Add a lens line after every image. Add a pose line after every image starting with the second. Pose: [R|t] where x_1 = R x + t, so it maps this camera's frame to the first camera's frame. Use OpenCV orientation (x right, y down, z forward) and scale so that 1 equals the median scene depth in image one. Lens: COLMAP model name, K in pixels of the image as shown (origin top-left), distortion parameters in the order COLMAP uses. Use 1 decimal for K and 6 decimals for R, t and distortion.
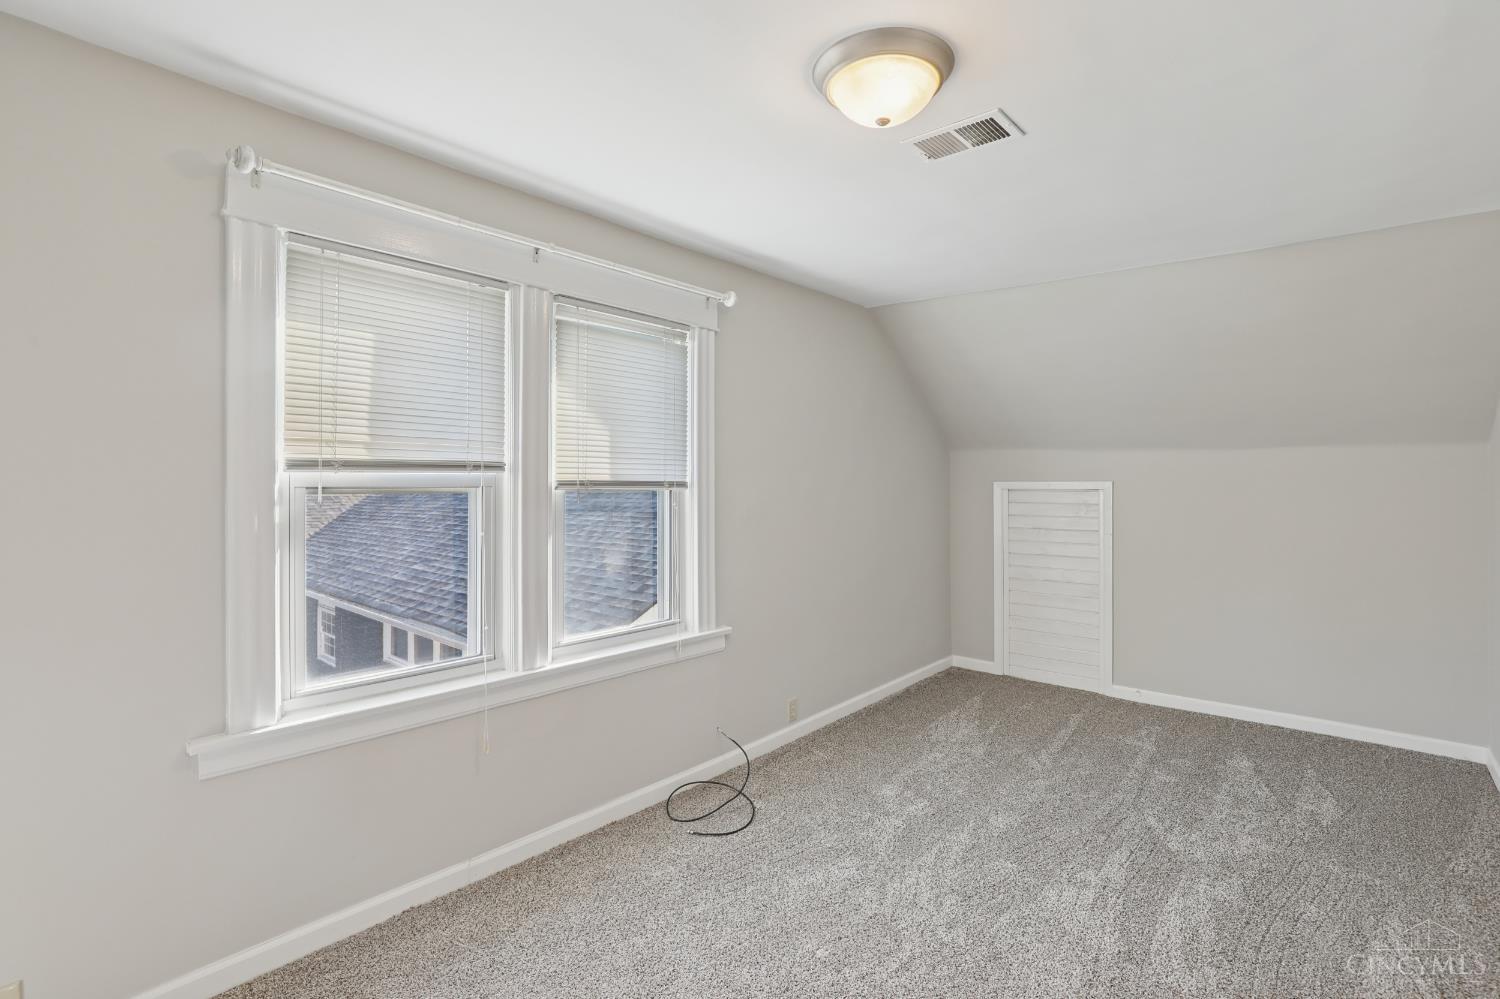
lens RADIAL K [[698.0, 0, 741.6], [0, 698.0, 481.4], [0, 0, 1]] dist [-0.032957, 0.004658]
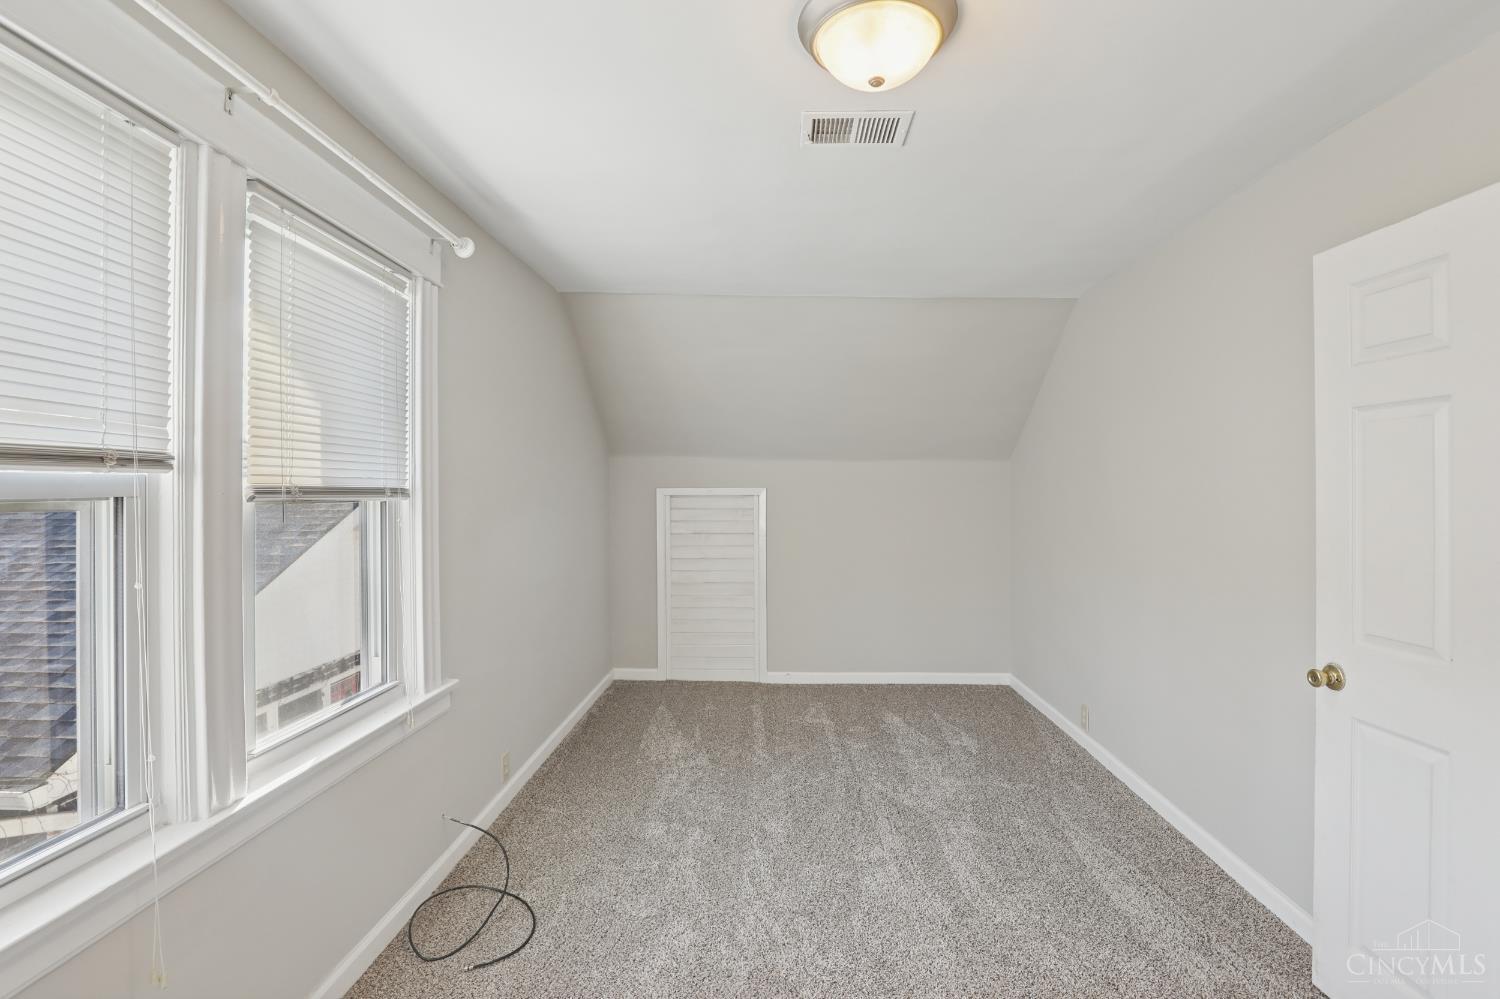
lens RADIAL K [[696.2, 0, 749.1], [0, 696.2, 492.9], [0, 0, 1]] dist [-0.035008, 0.005683]
pose [[0.773126, -0.005685, 0.634227, -0.259471], [0.001562, 0.999974, 0.007058, 0.000616], [-0.634250, -0.004466, 0.773115, 0.224553]]
